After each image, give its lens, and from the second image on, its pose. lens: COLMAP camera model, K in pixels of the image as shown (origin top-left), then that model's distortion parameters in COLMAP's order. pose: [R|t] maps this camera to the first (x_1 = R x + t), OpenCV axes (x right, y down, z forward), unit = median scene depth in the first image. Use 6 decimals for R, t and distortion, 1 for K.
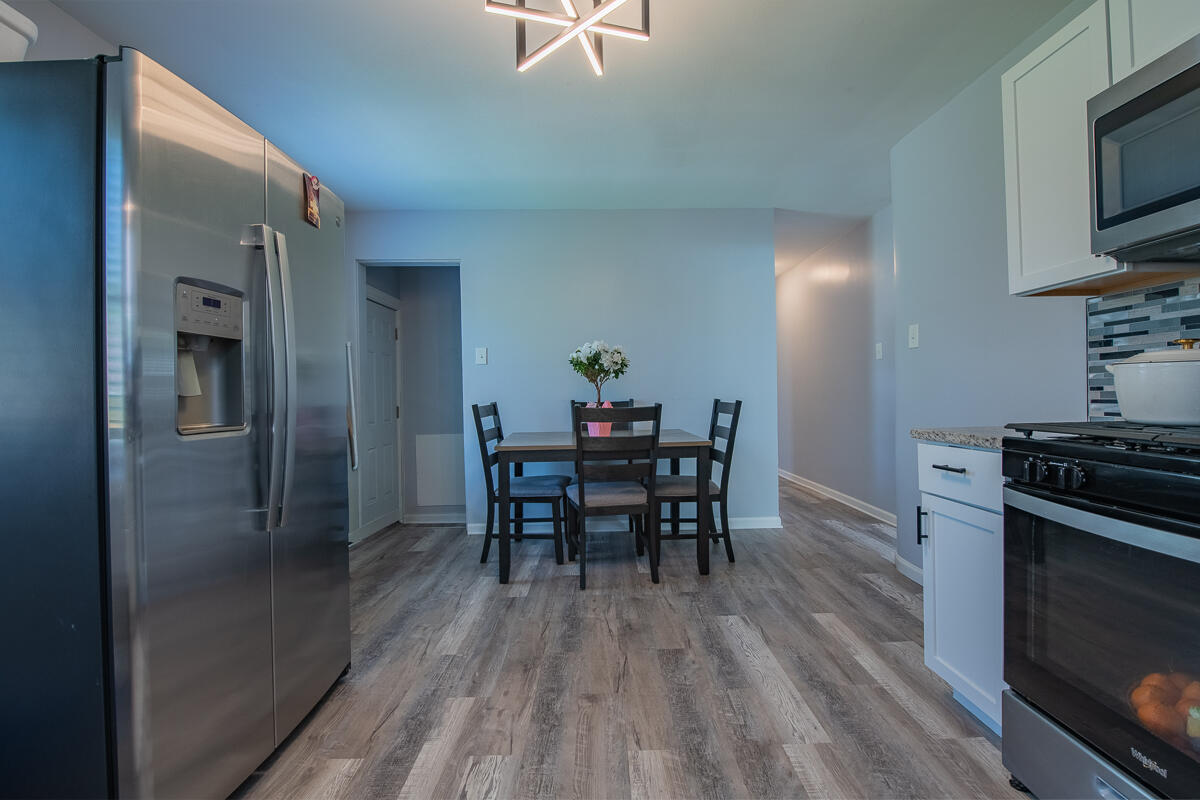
lens RADIAL K [[529.5, 0, 607.9], [0, 529.5, 394.4], [0, 0, 1]] dist [-0.012415, -0.001678]
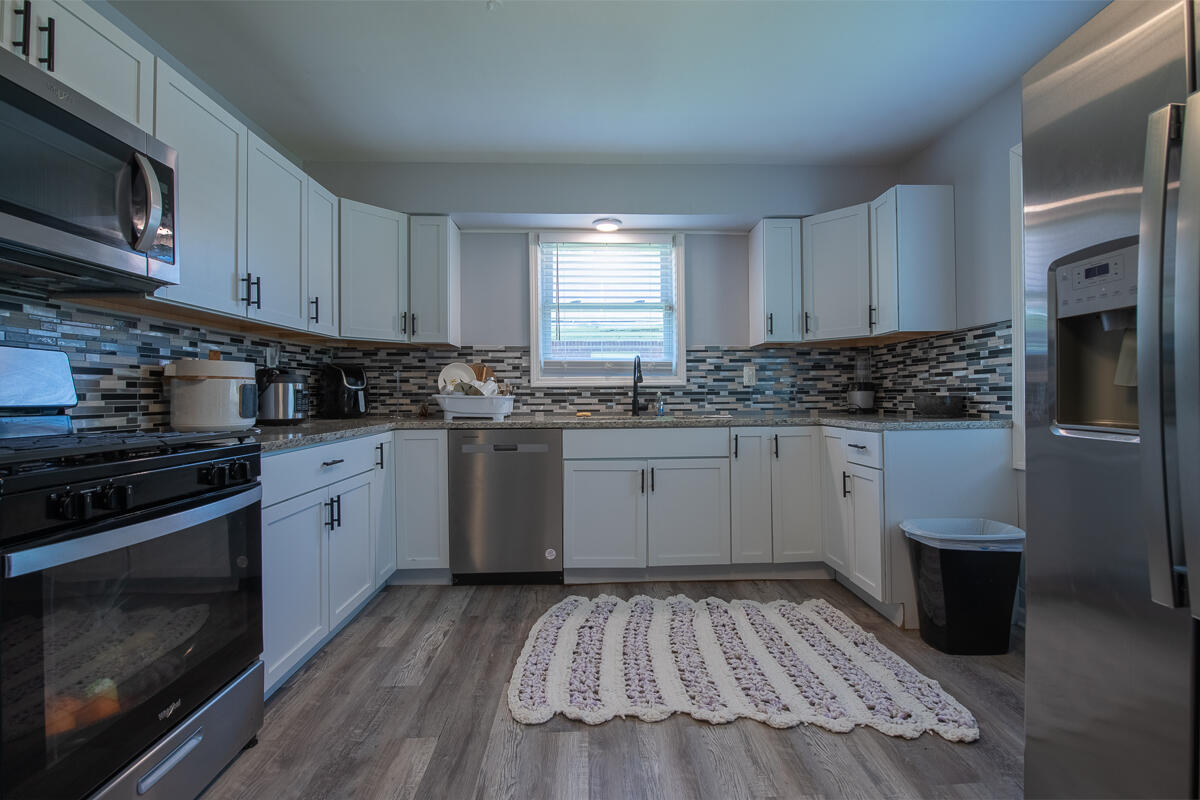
lens RADIAL K [[529.5, 0, 607.9], [0, 529.5, 394.4], [0, 0, 1]] dist [-0.012415, -0.001678]
pose [[-0.999378, 0.025545, -0.024327, 0.018384], [0.025584, 0.999672, -0.001284, -0.003808], [0.024286, -0.001905, -0.999703, 1.782261]]
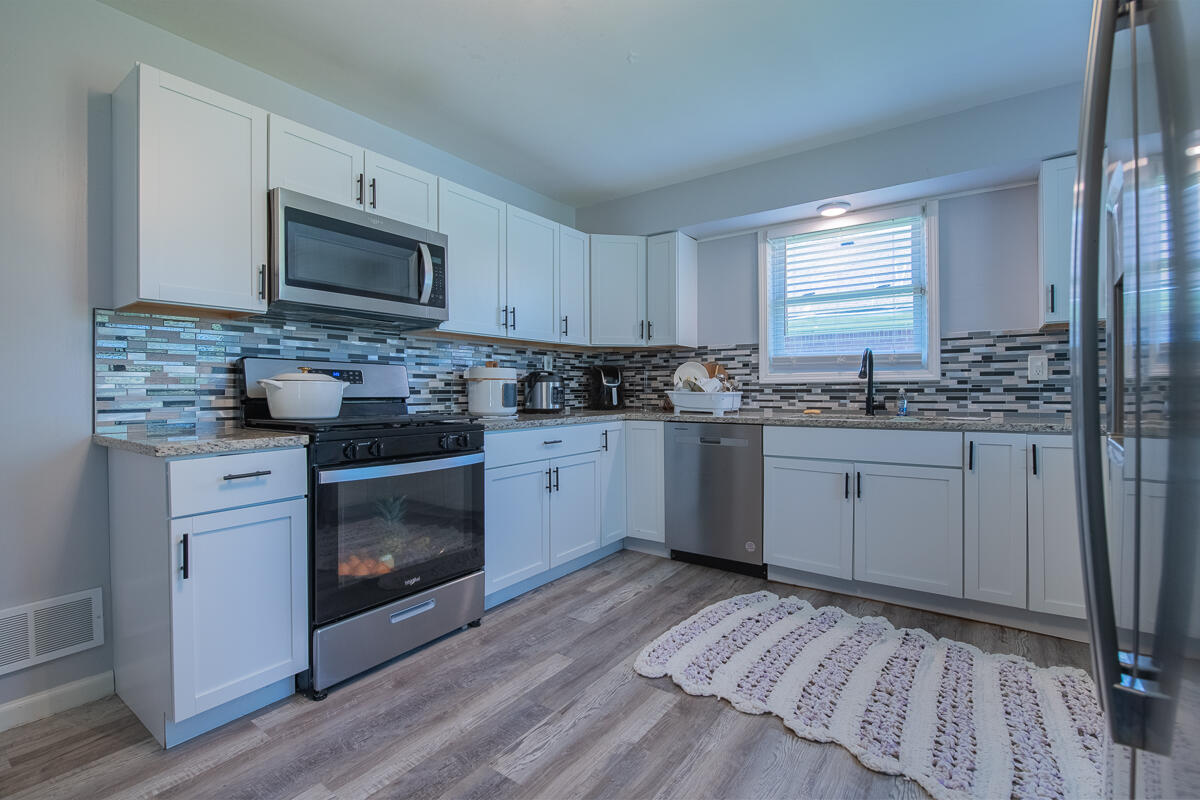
lens RADIAL K [[529.5, 0, 607.9], [0, 529.5, 394.4], [0, 0, 1]] dist [-0.012415, -0.001678]
pose [[-0.809282, 0.018680, 0.587123, -0.635347], [0.017945, 0.999814, -0.007075, 0.006753], [-0.587146, 0.004811, -0.809466, 1.755248]]
